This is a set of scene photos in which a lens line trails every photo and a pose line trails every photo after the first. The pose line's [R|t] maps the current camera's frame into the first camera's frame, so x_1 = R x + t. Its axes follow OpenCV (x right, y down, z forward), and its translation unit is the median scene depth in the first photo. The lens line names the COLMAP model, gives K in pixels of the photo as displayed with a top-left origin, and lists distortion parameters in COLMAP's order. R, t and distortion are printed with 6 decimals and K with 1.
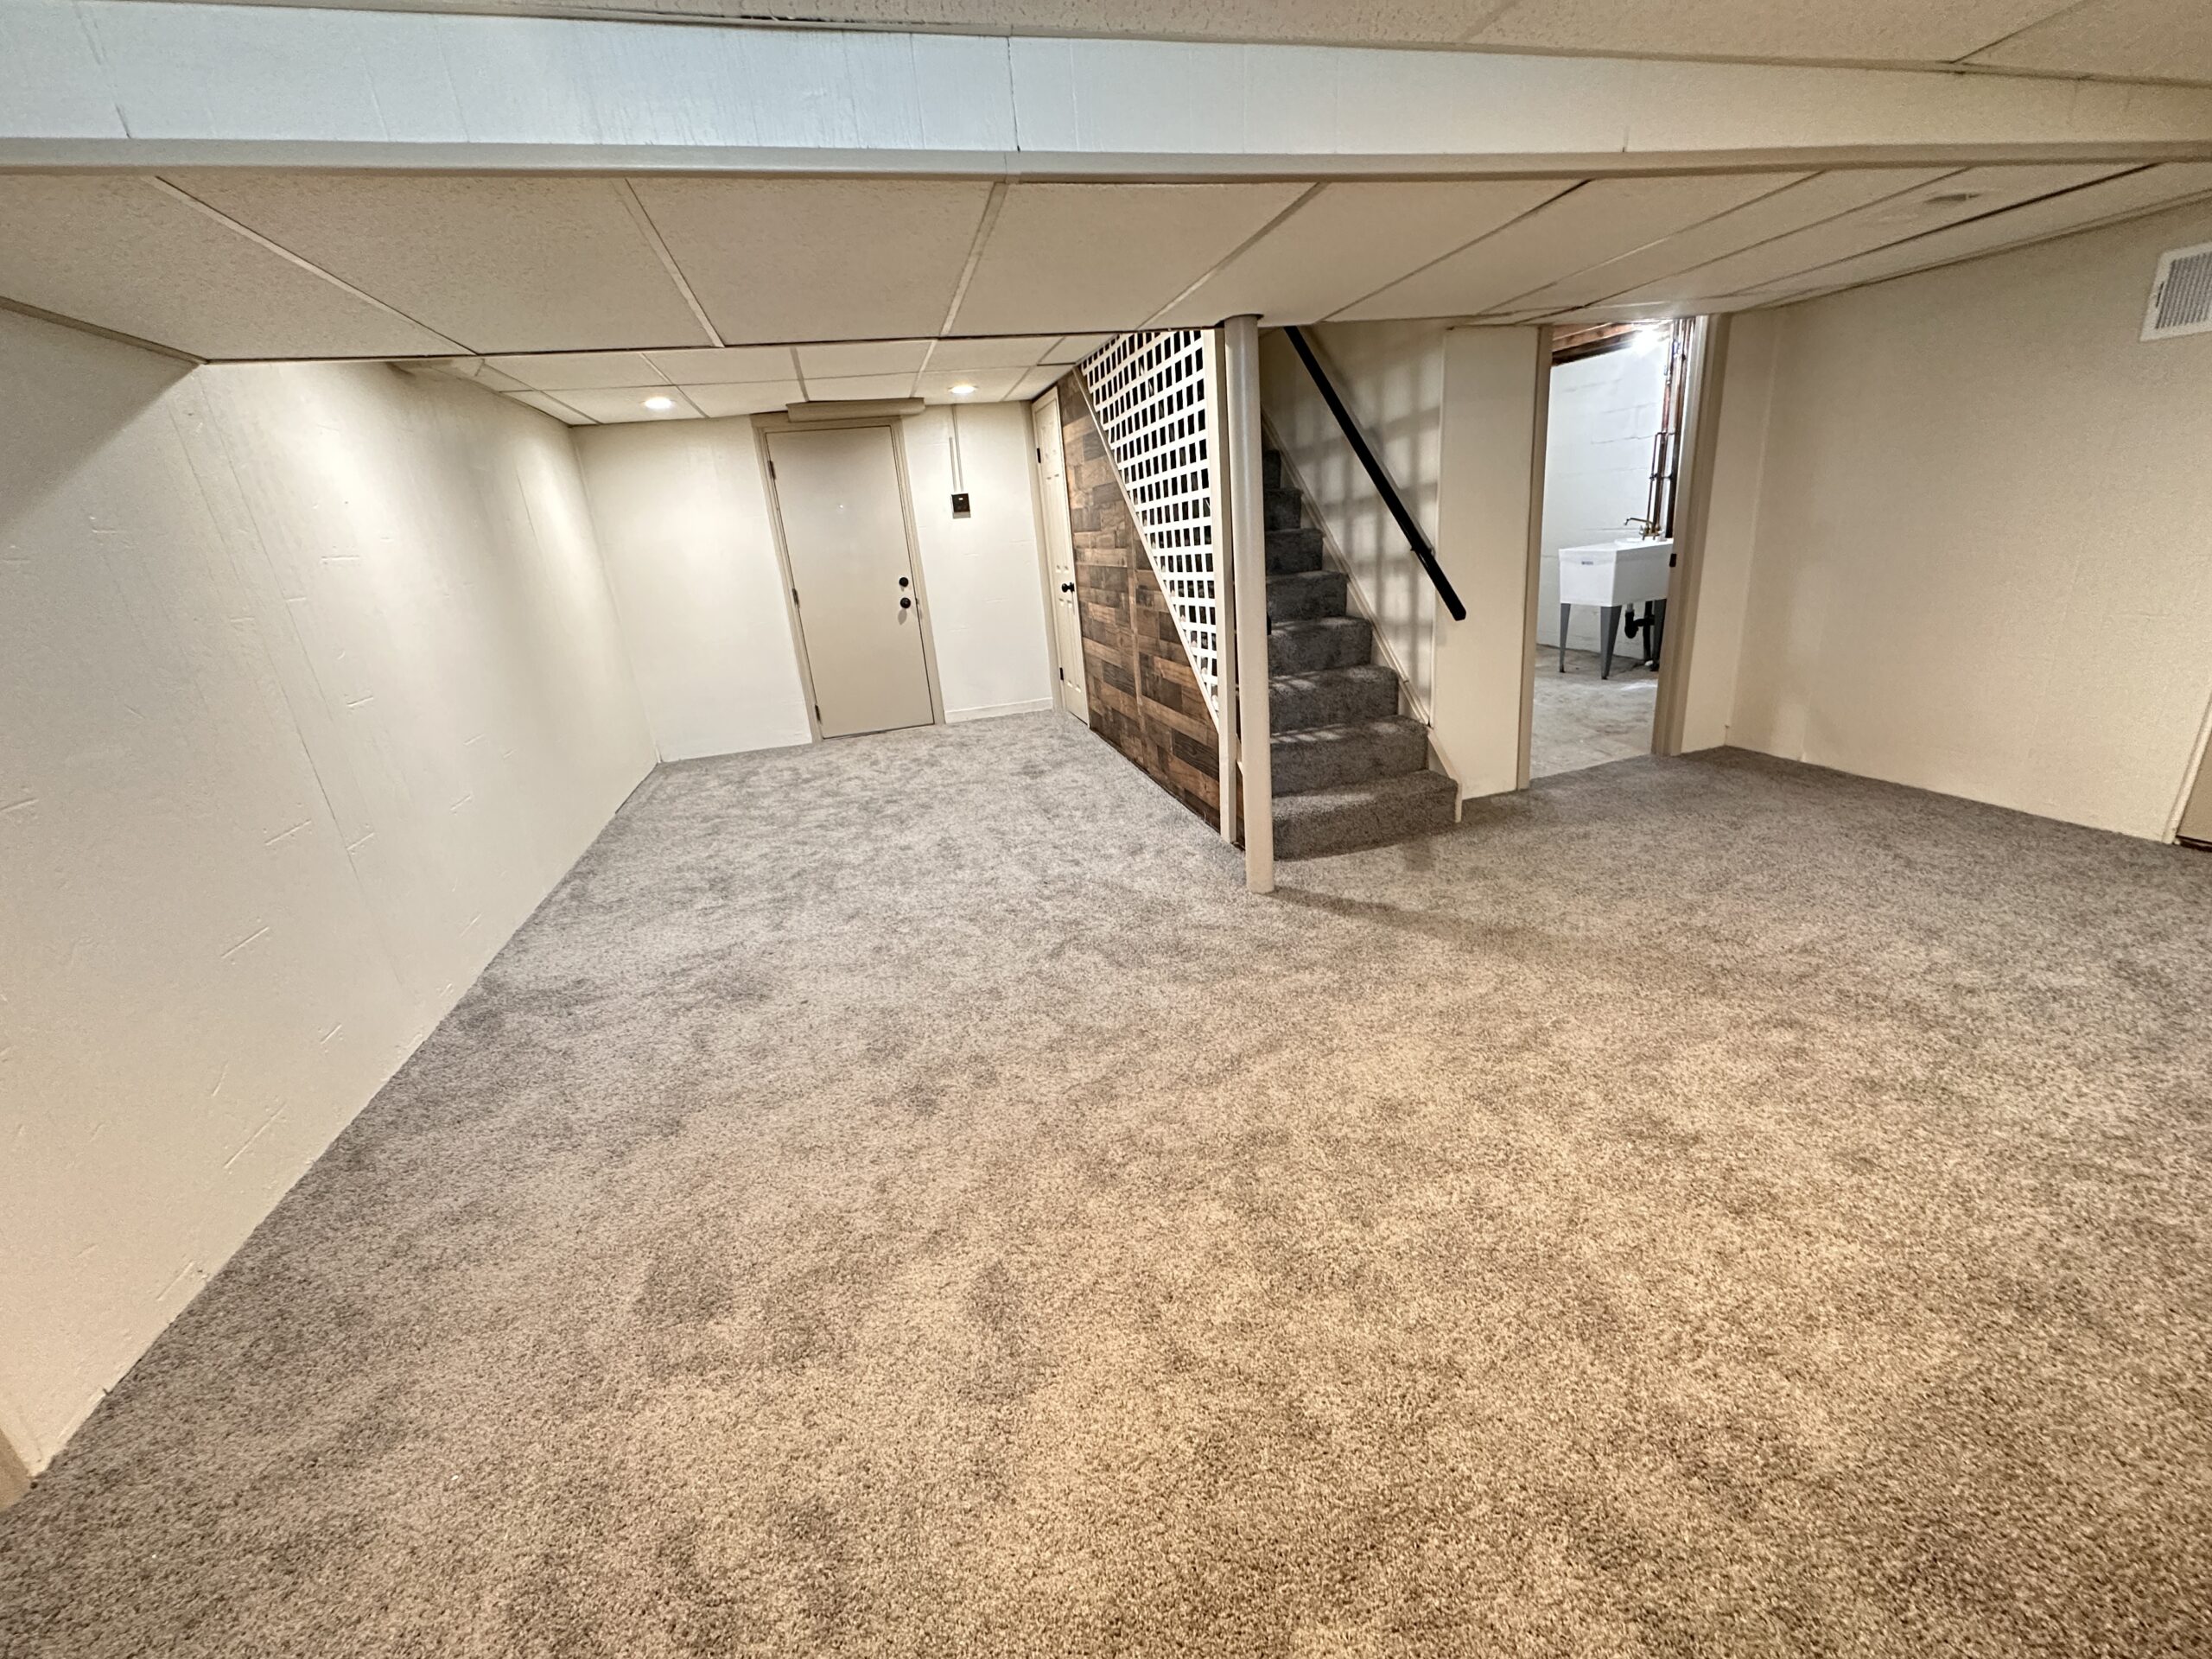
lens RADIAL K [[879.9, 0, 1106.9], [0, 879.9, 822.6], [0, 0, 1]] dist [-0.002640, 0.000086]
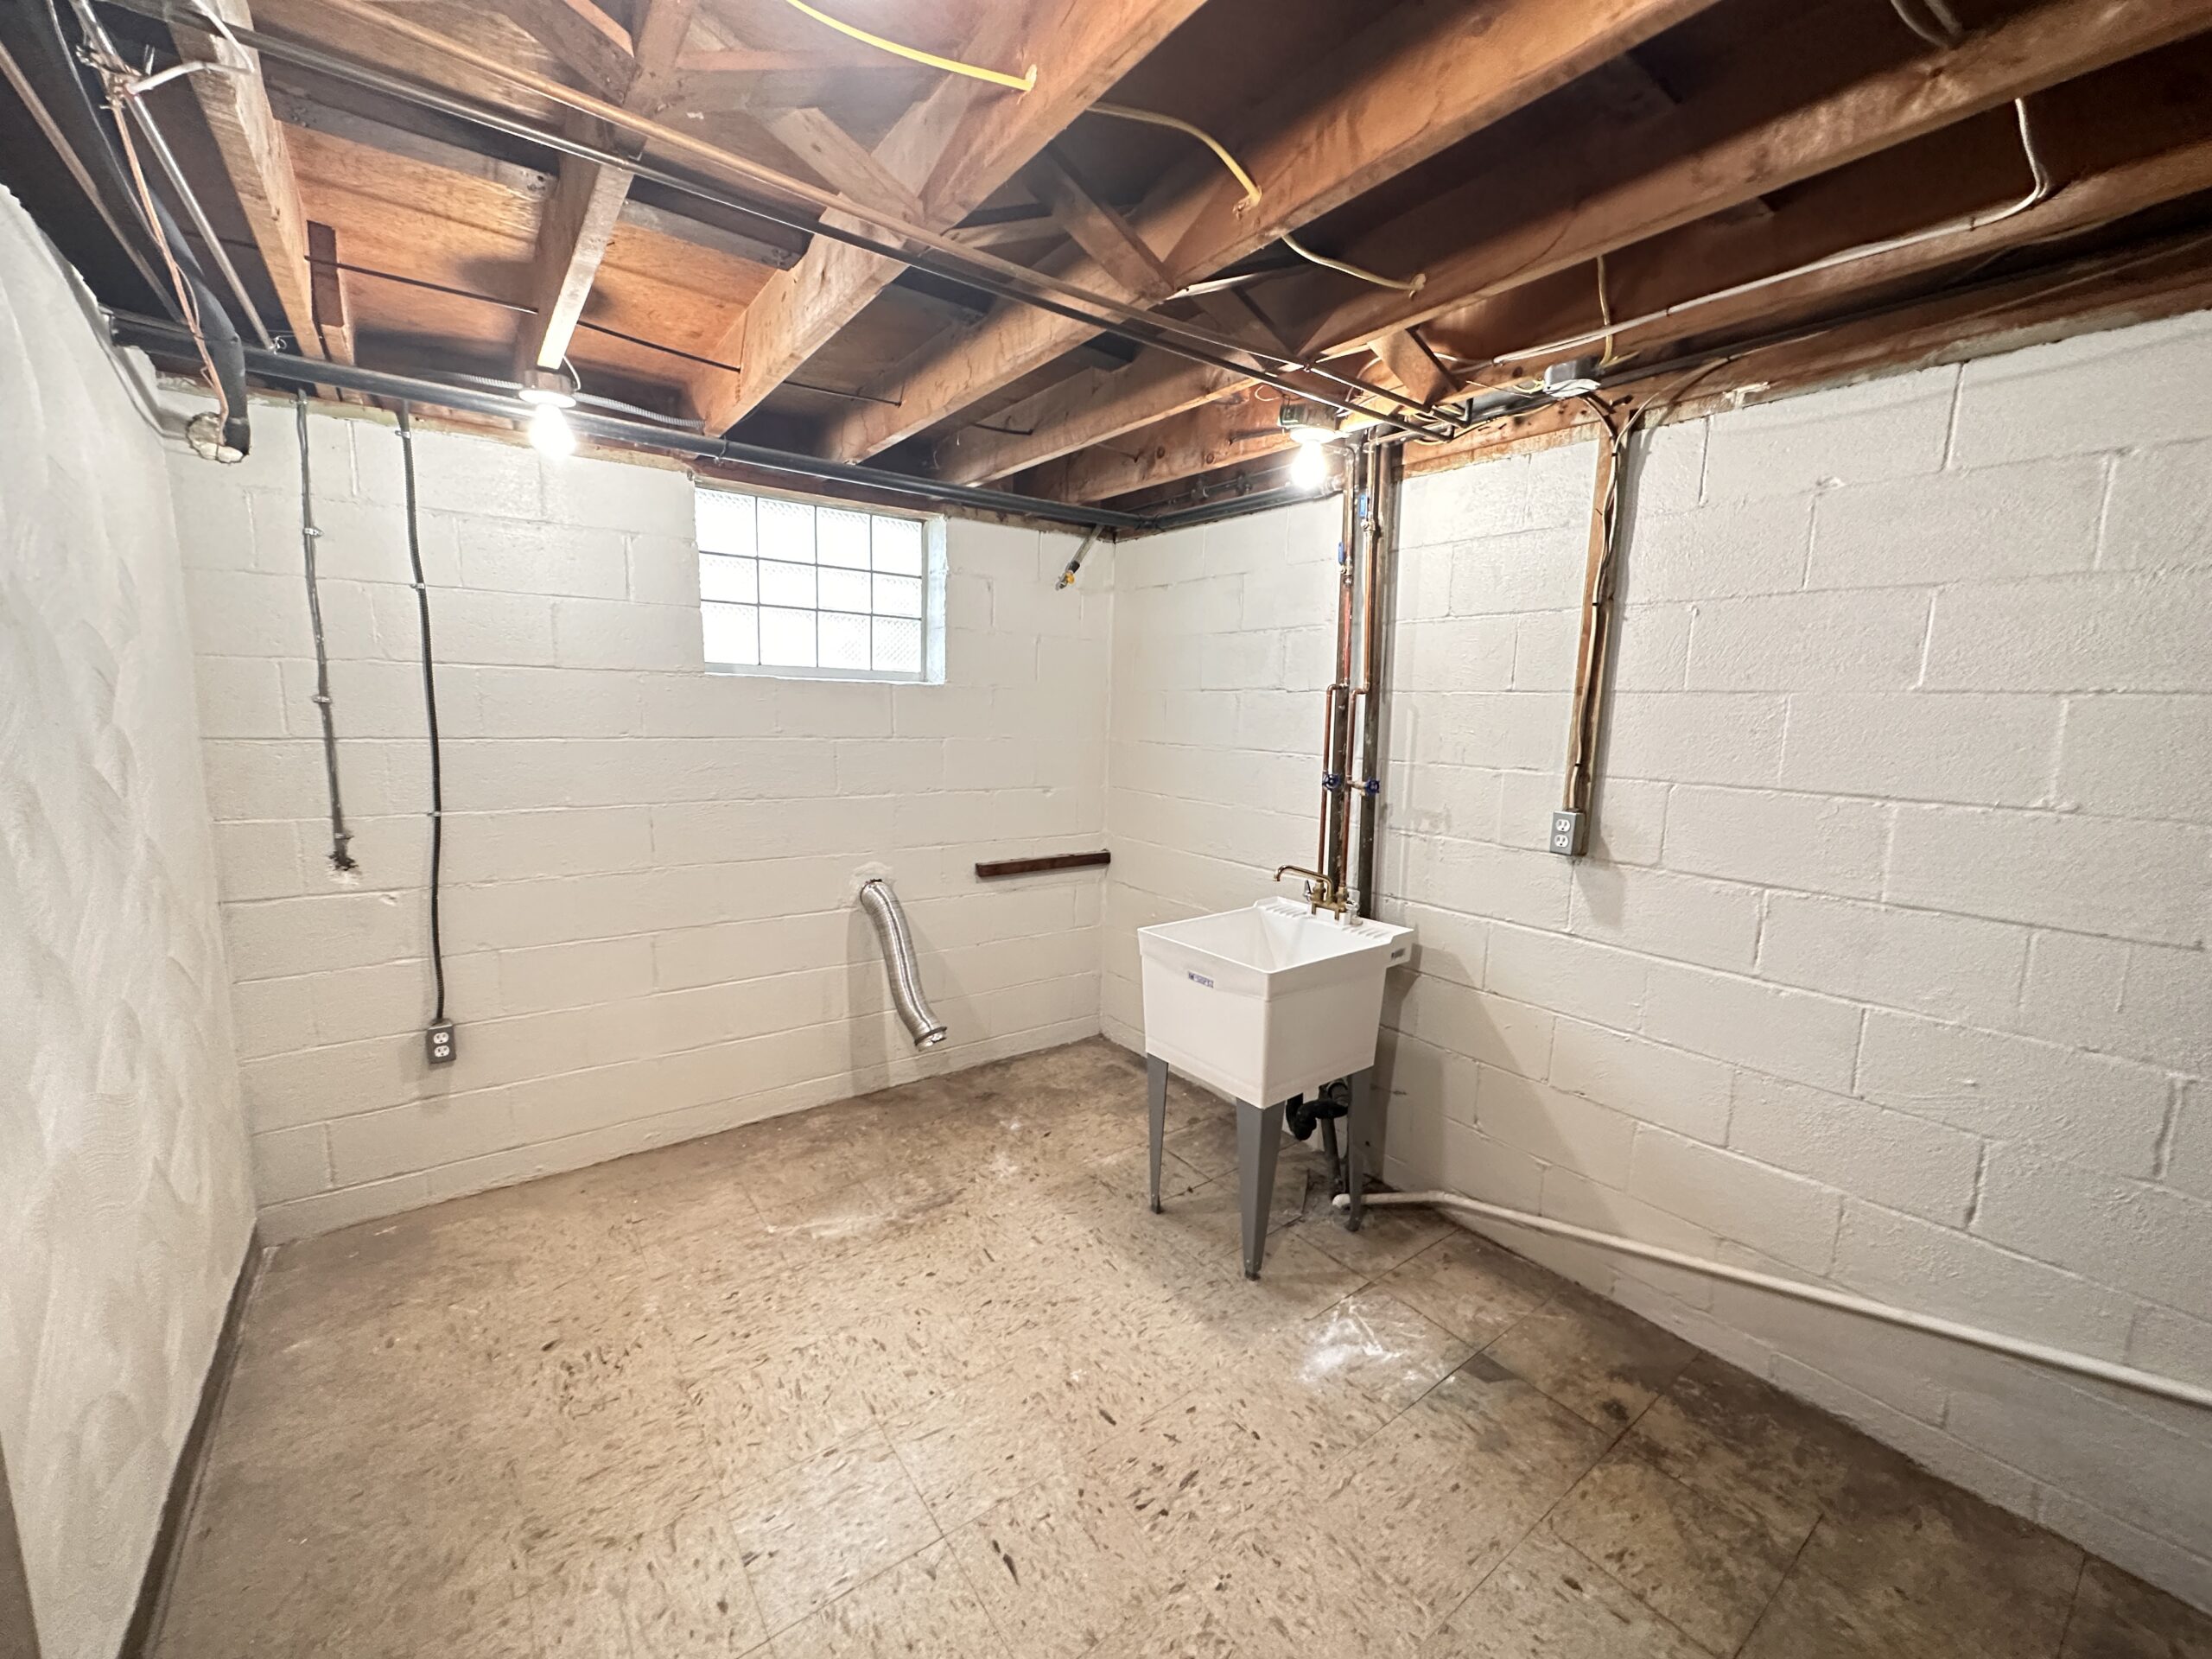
lens RADIAL K [[879.9, 0, 1105.2], [0, 879.9, 825.4], [0, 0, 1]] dist [-0.002640, 0.000086]
pose [[0.925140, 0.056418, 0.375410, 0.356749], [0.016360, 0.982051, -0.187904, -0.291267], [-0.379273, 0.179979, 0.907612, 0.649599]]
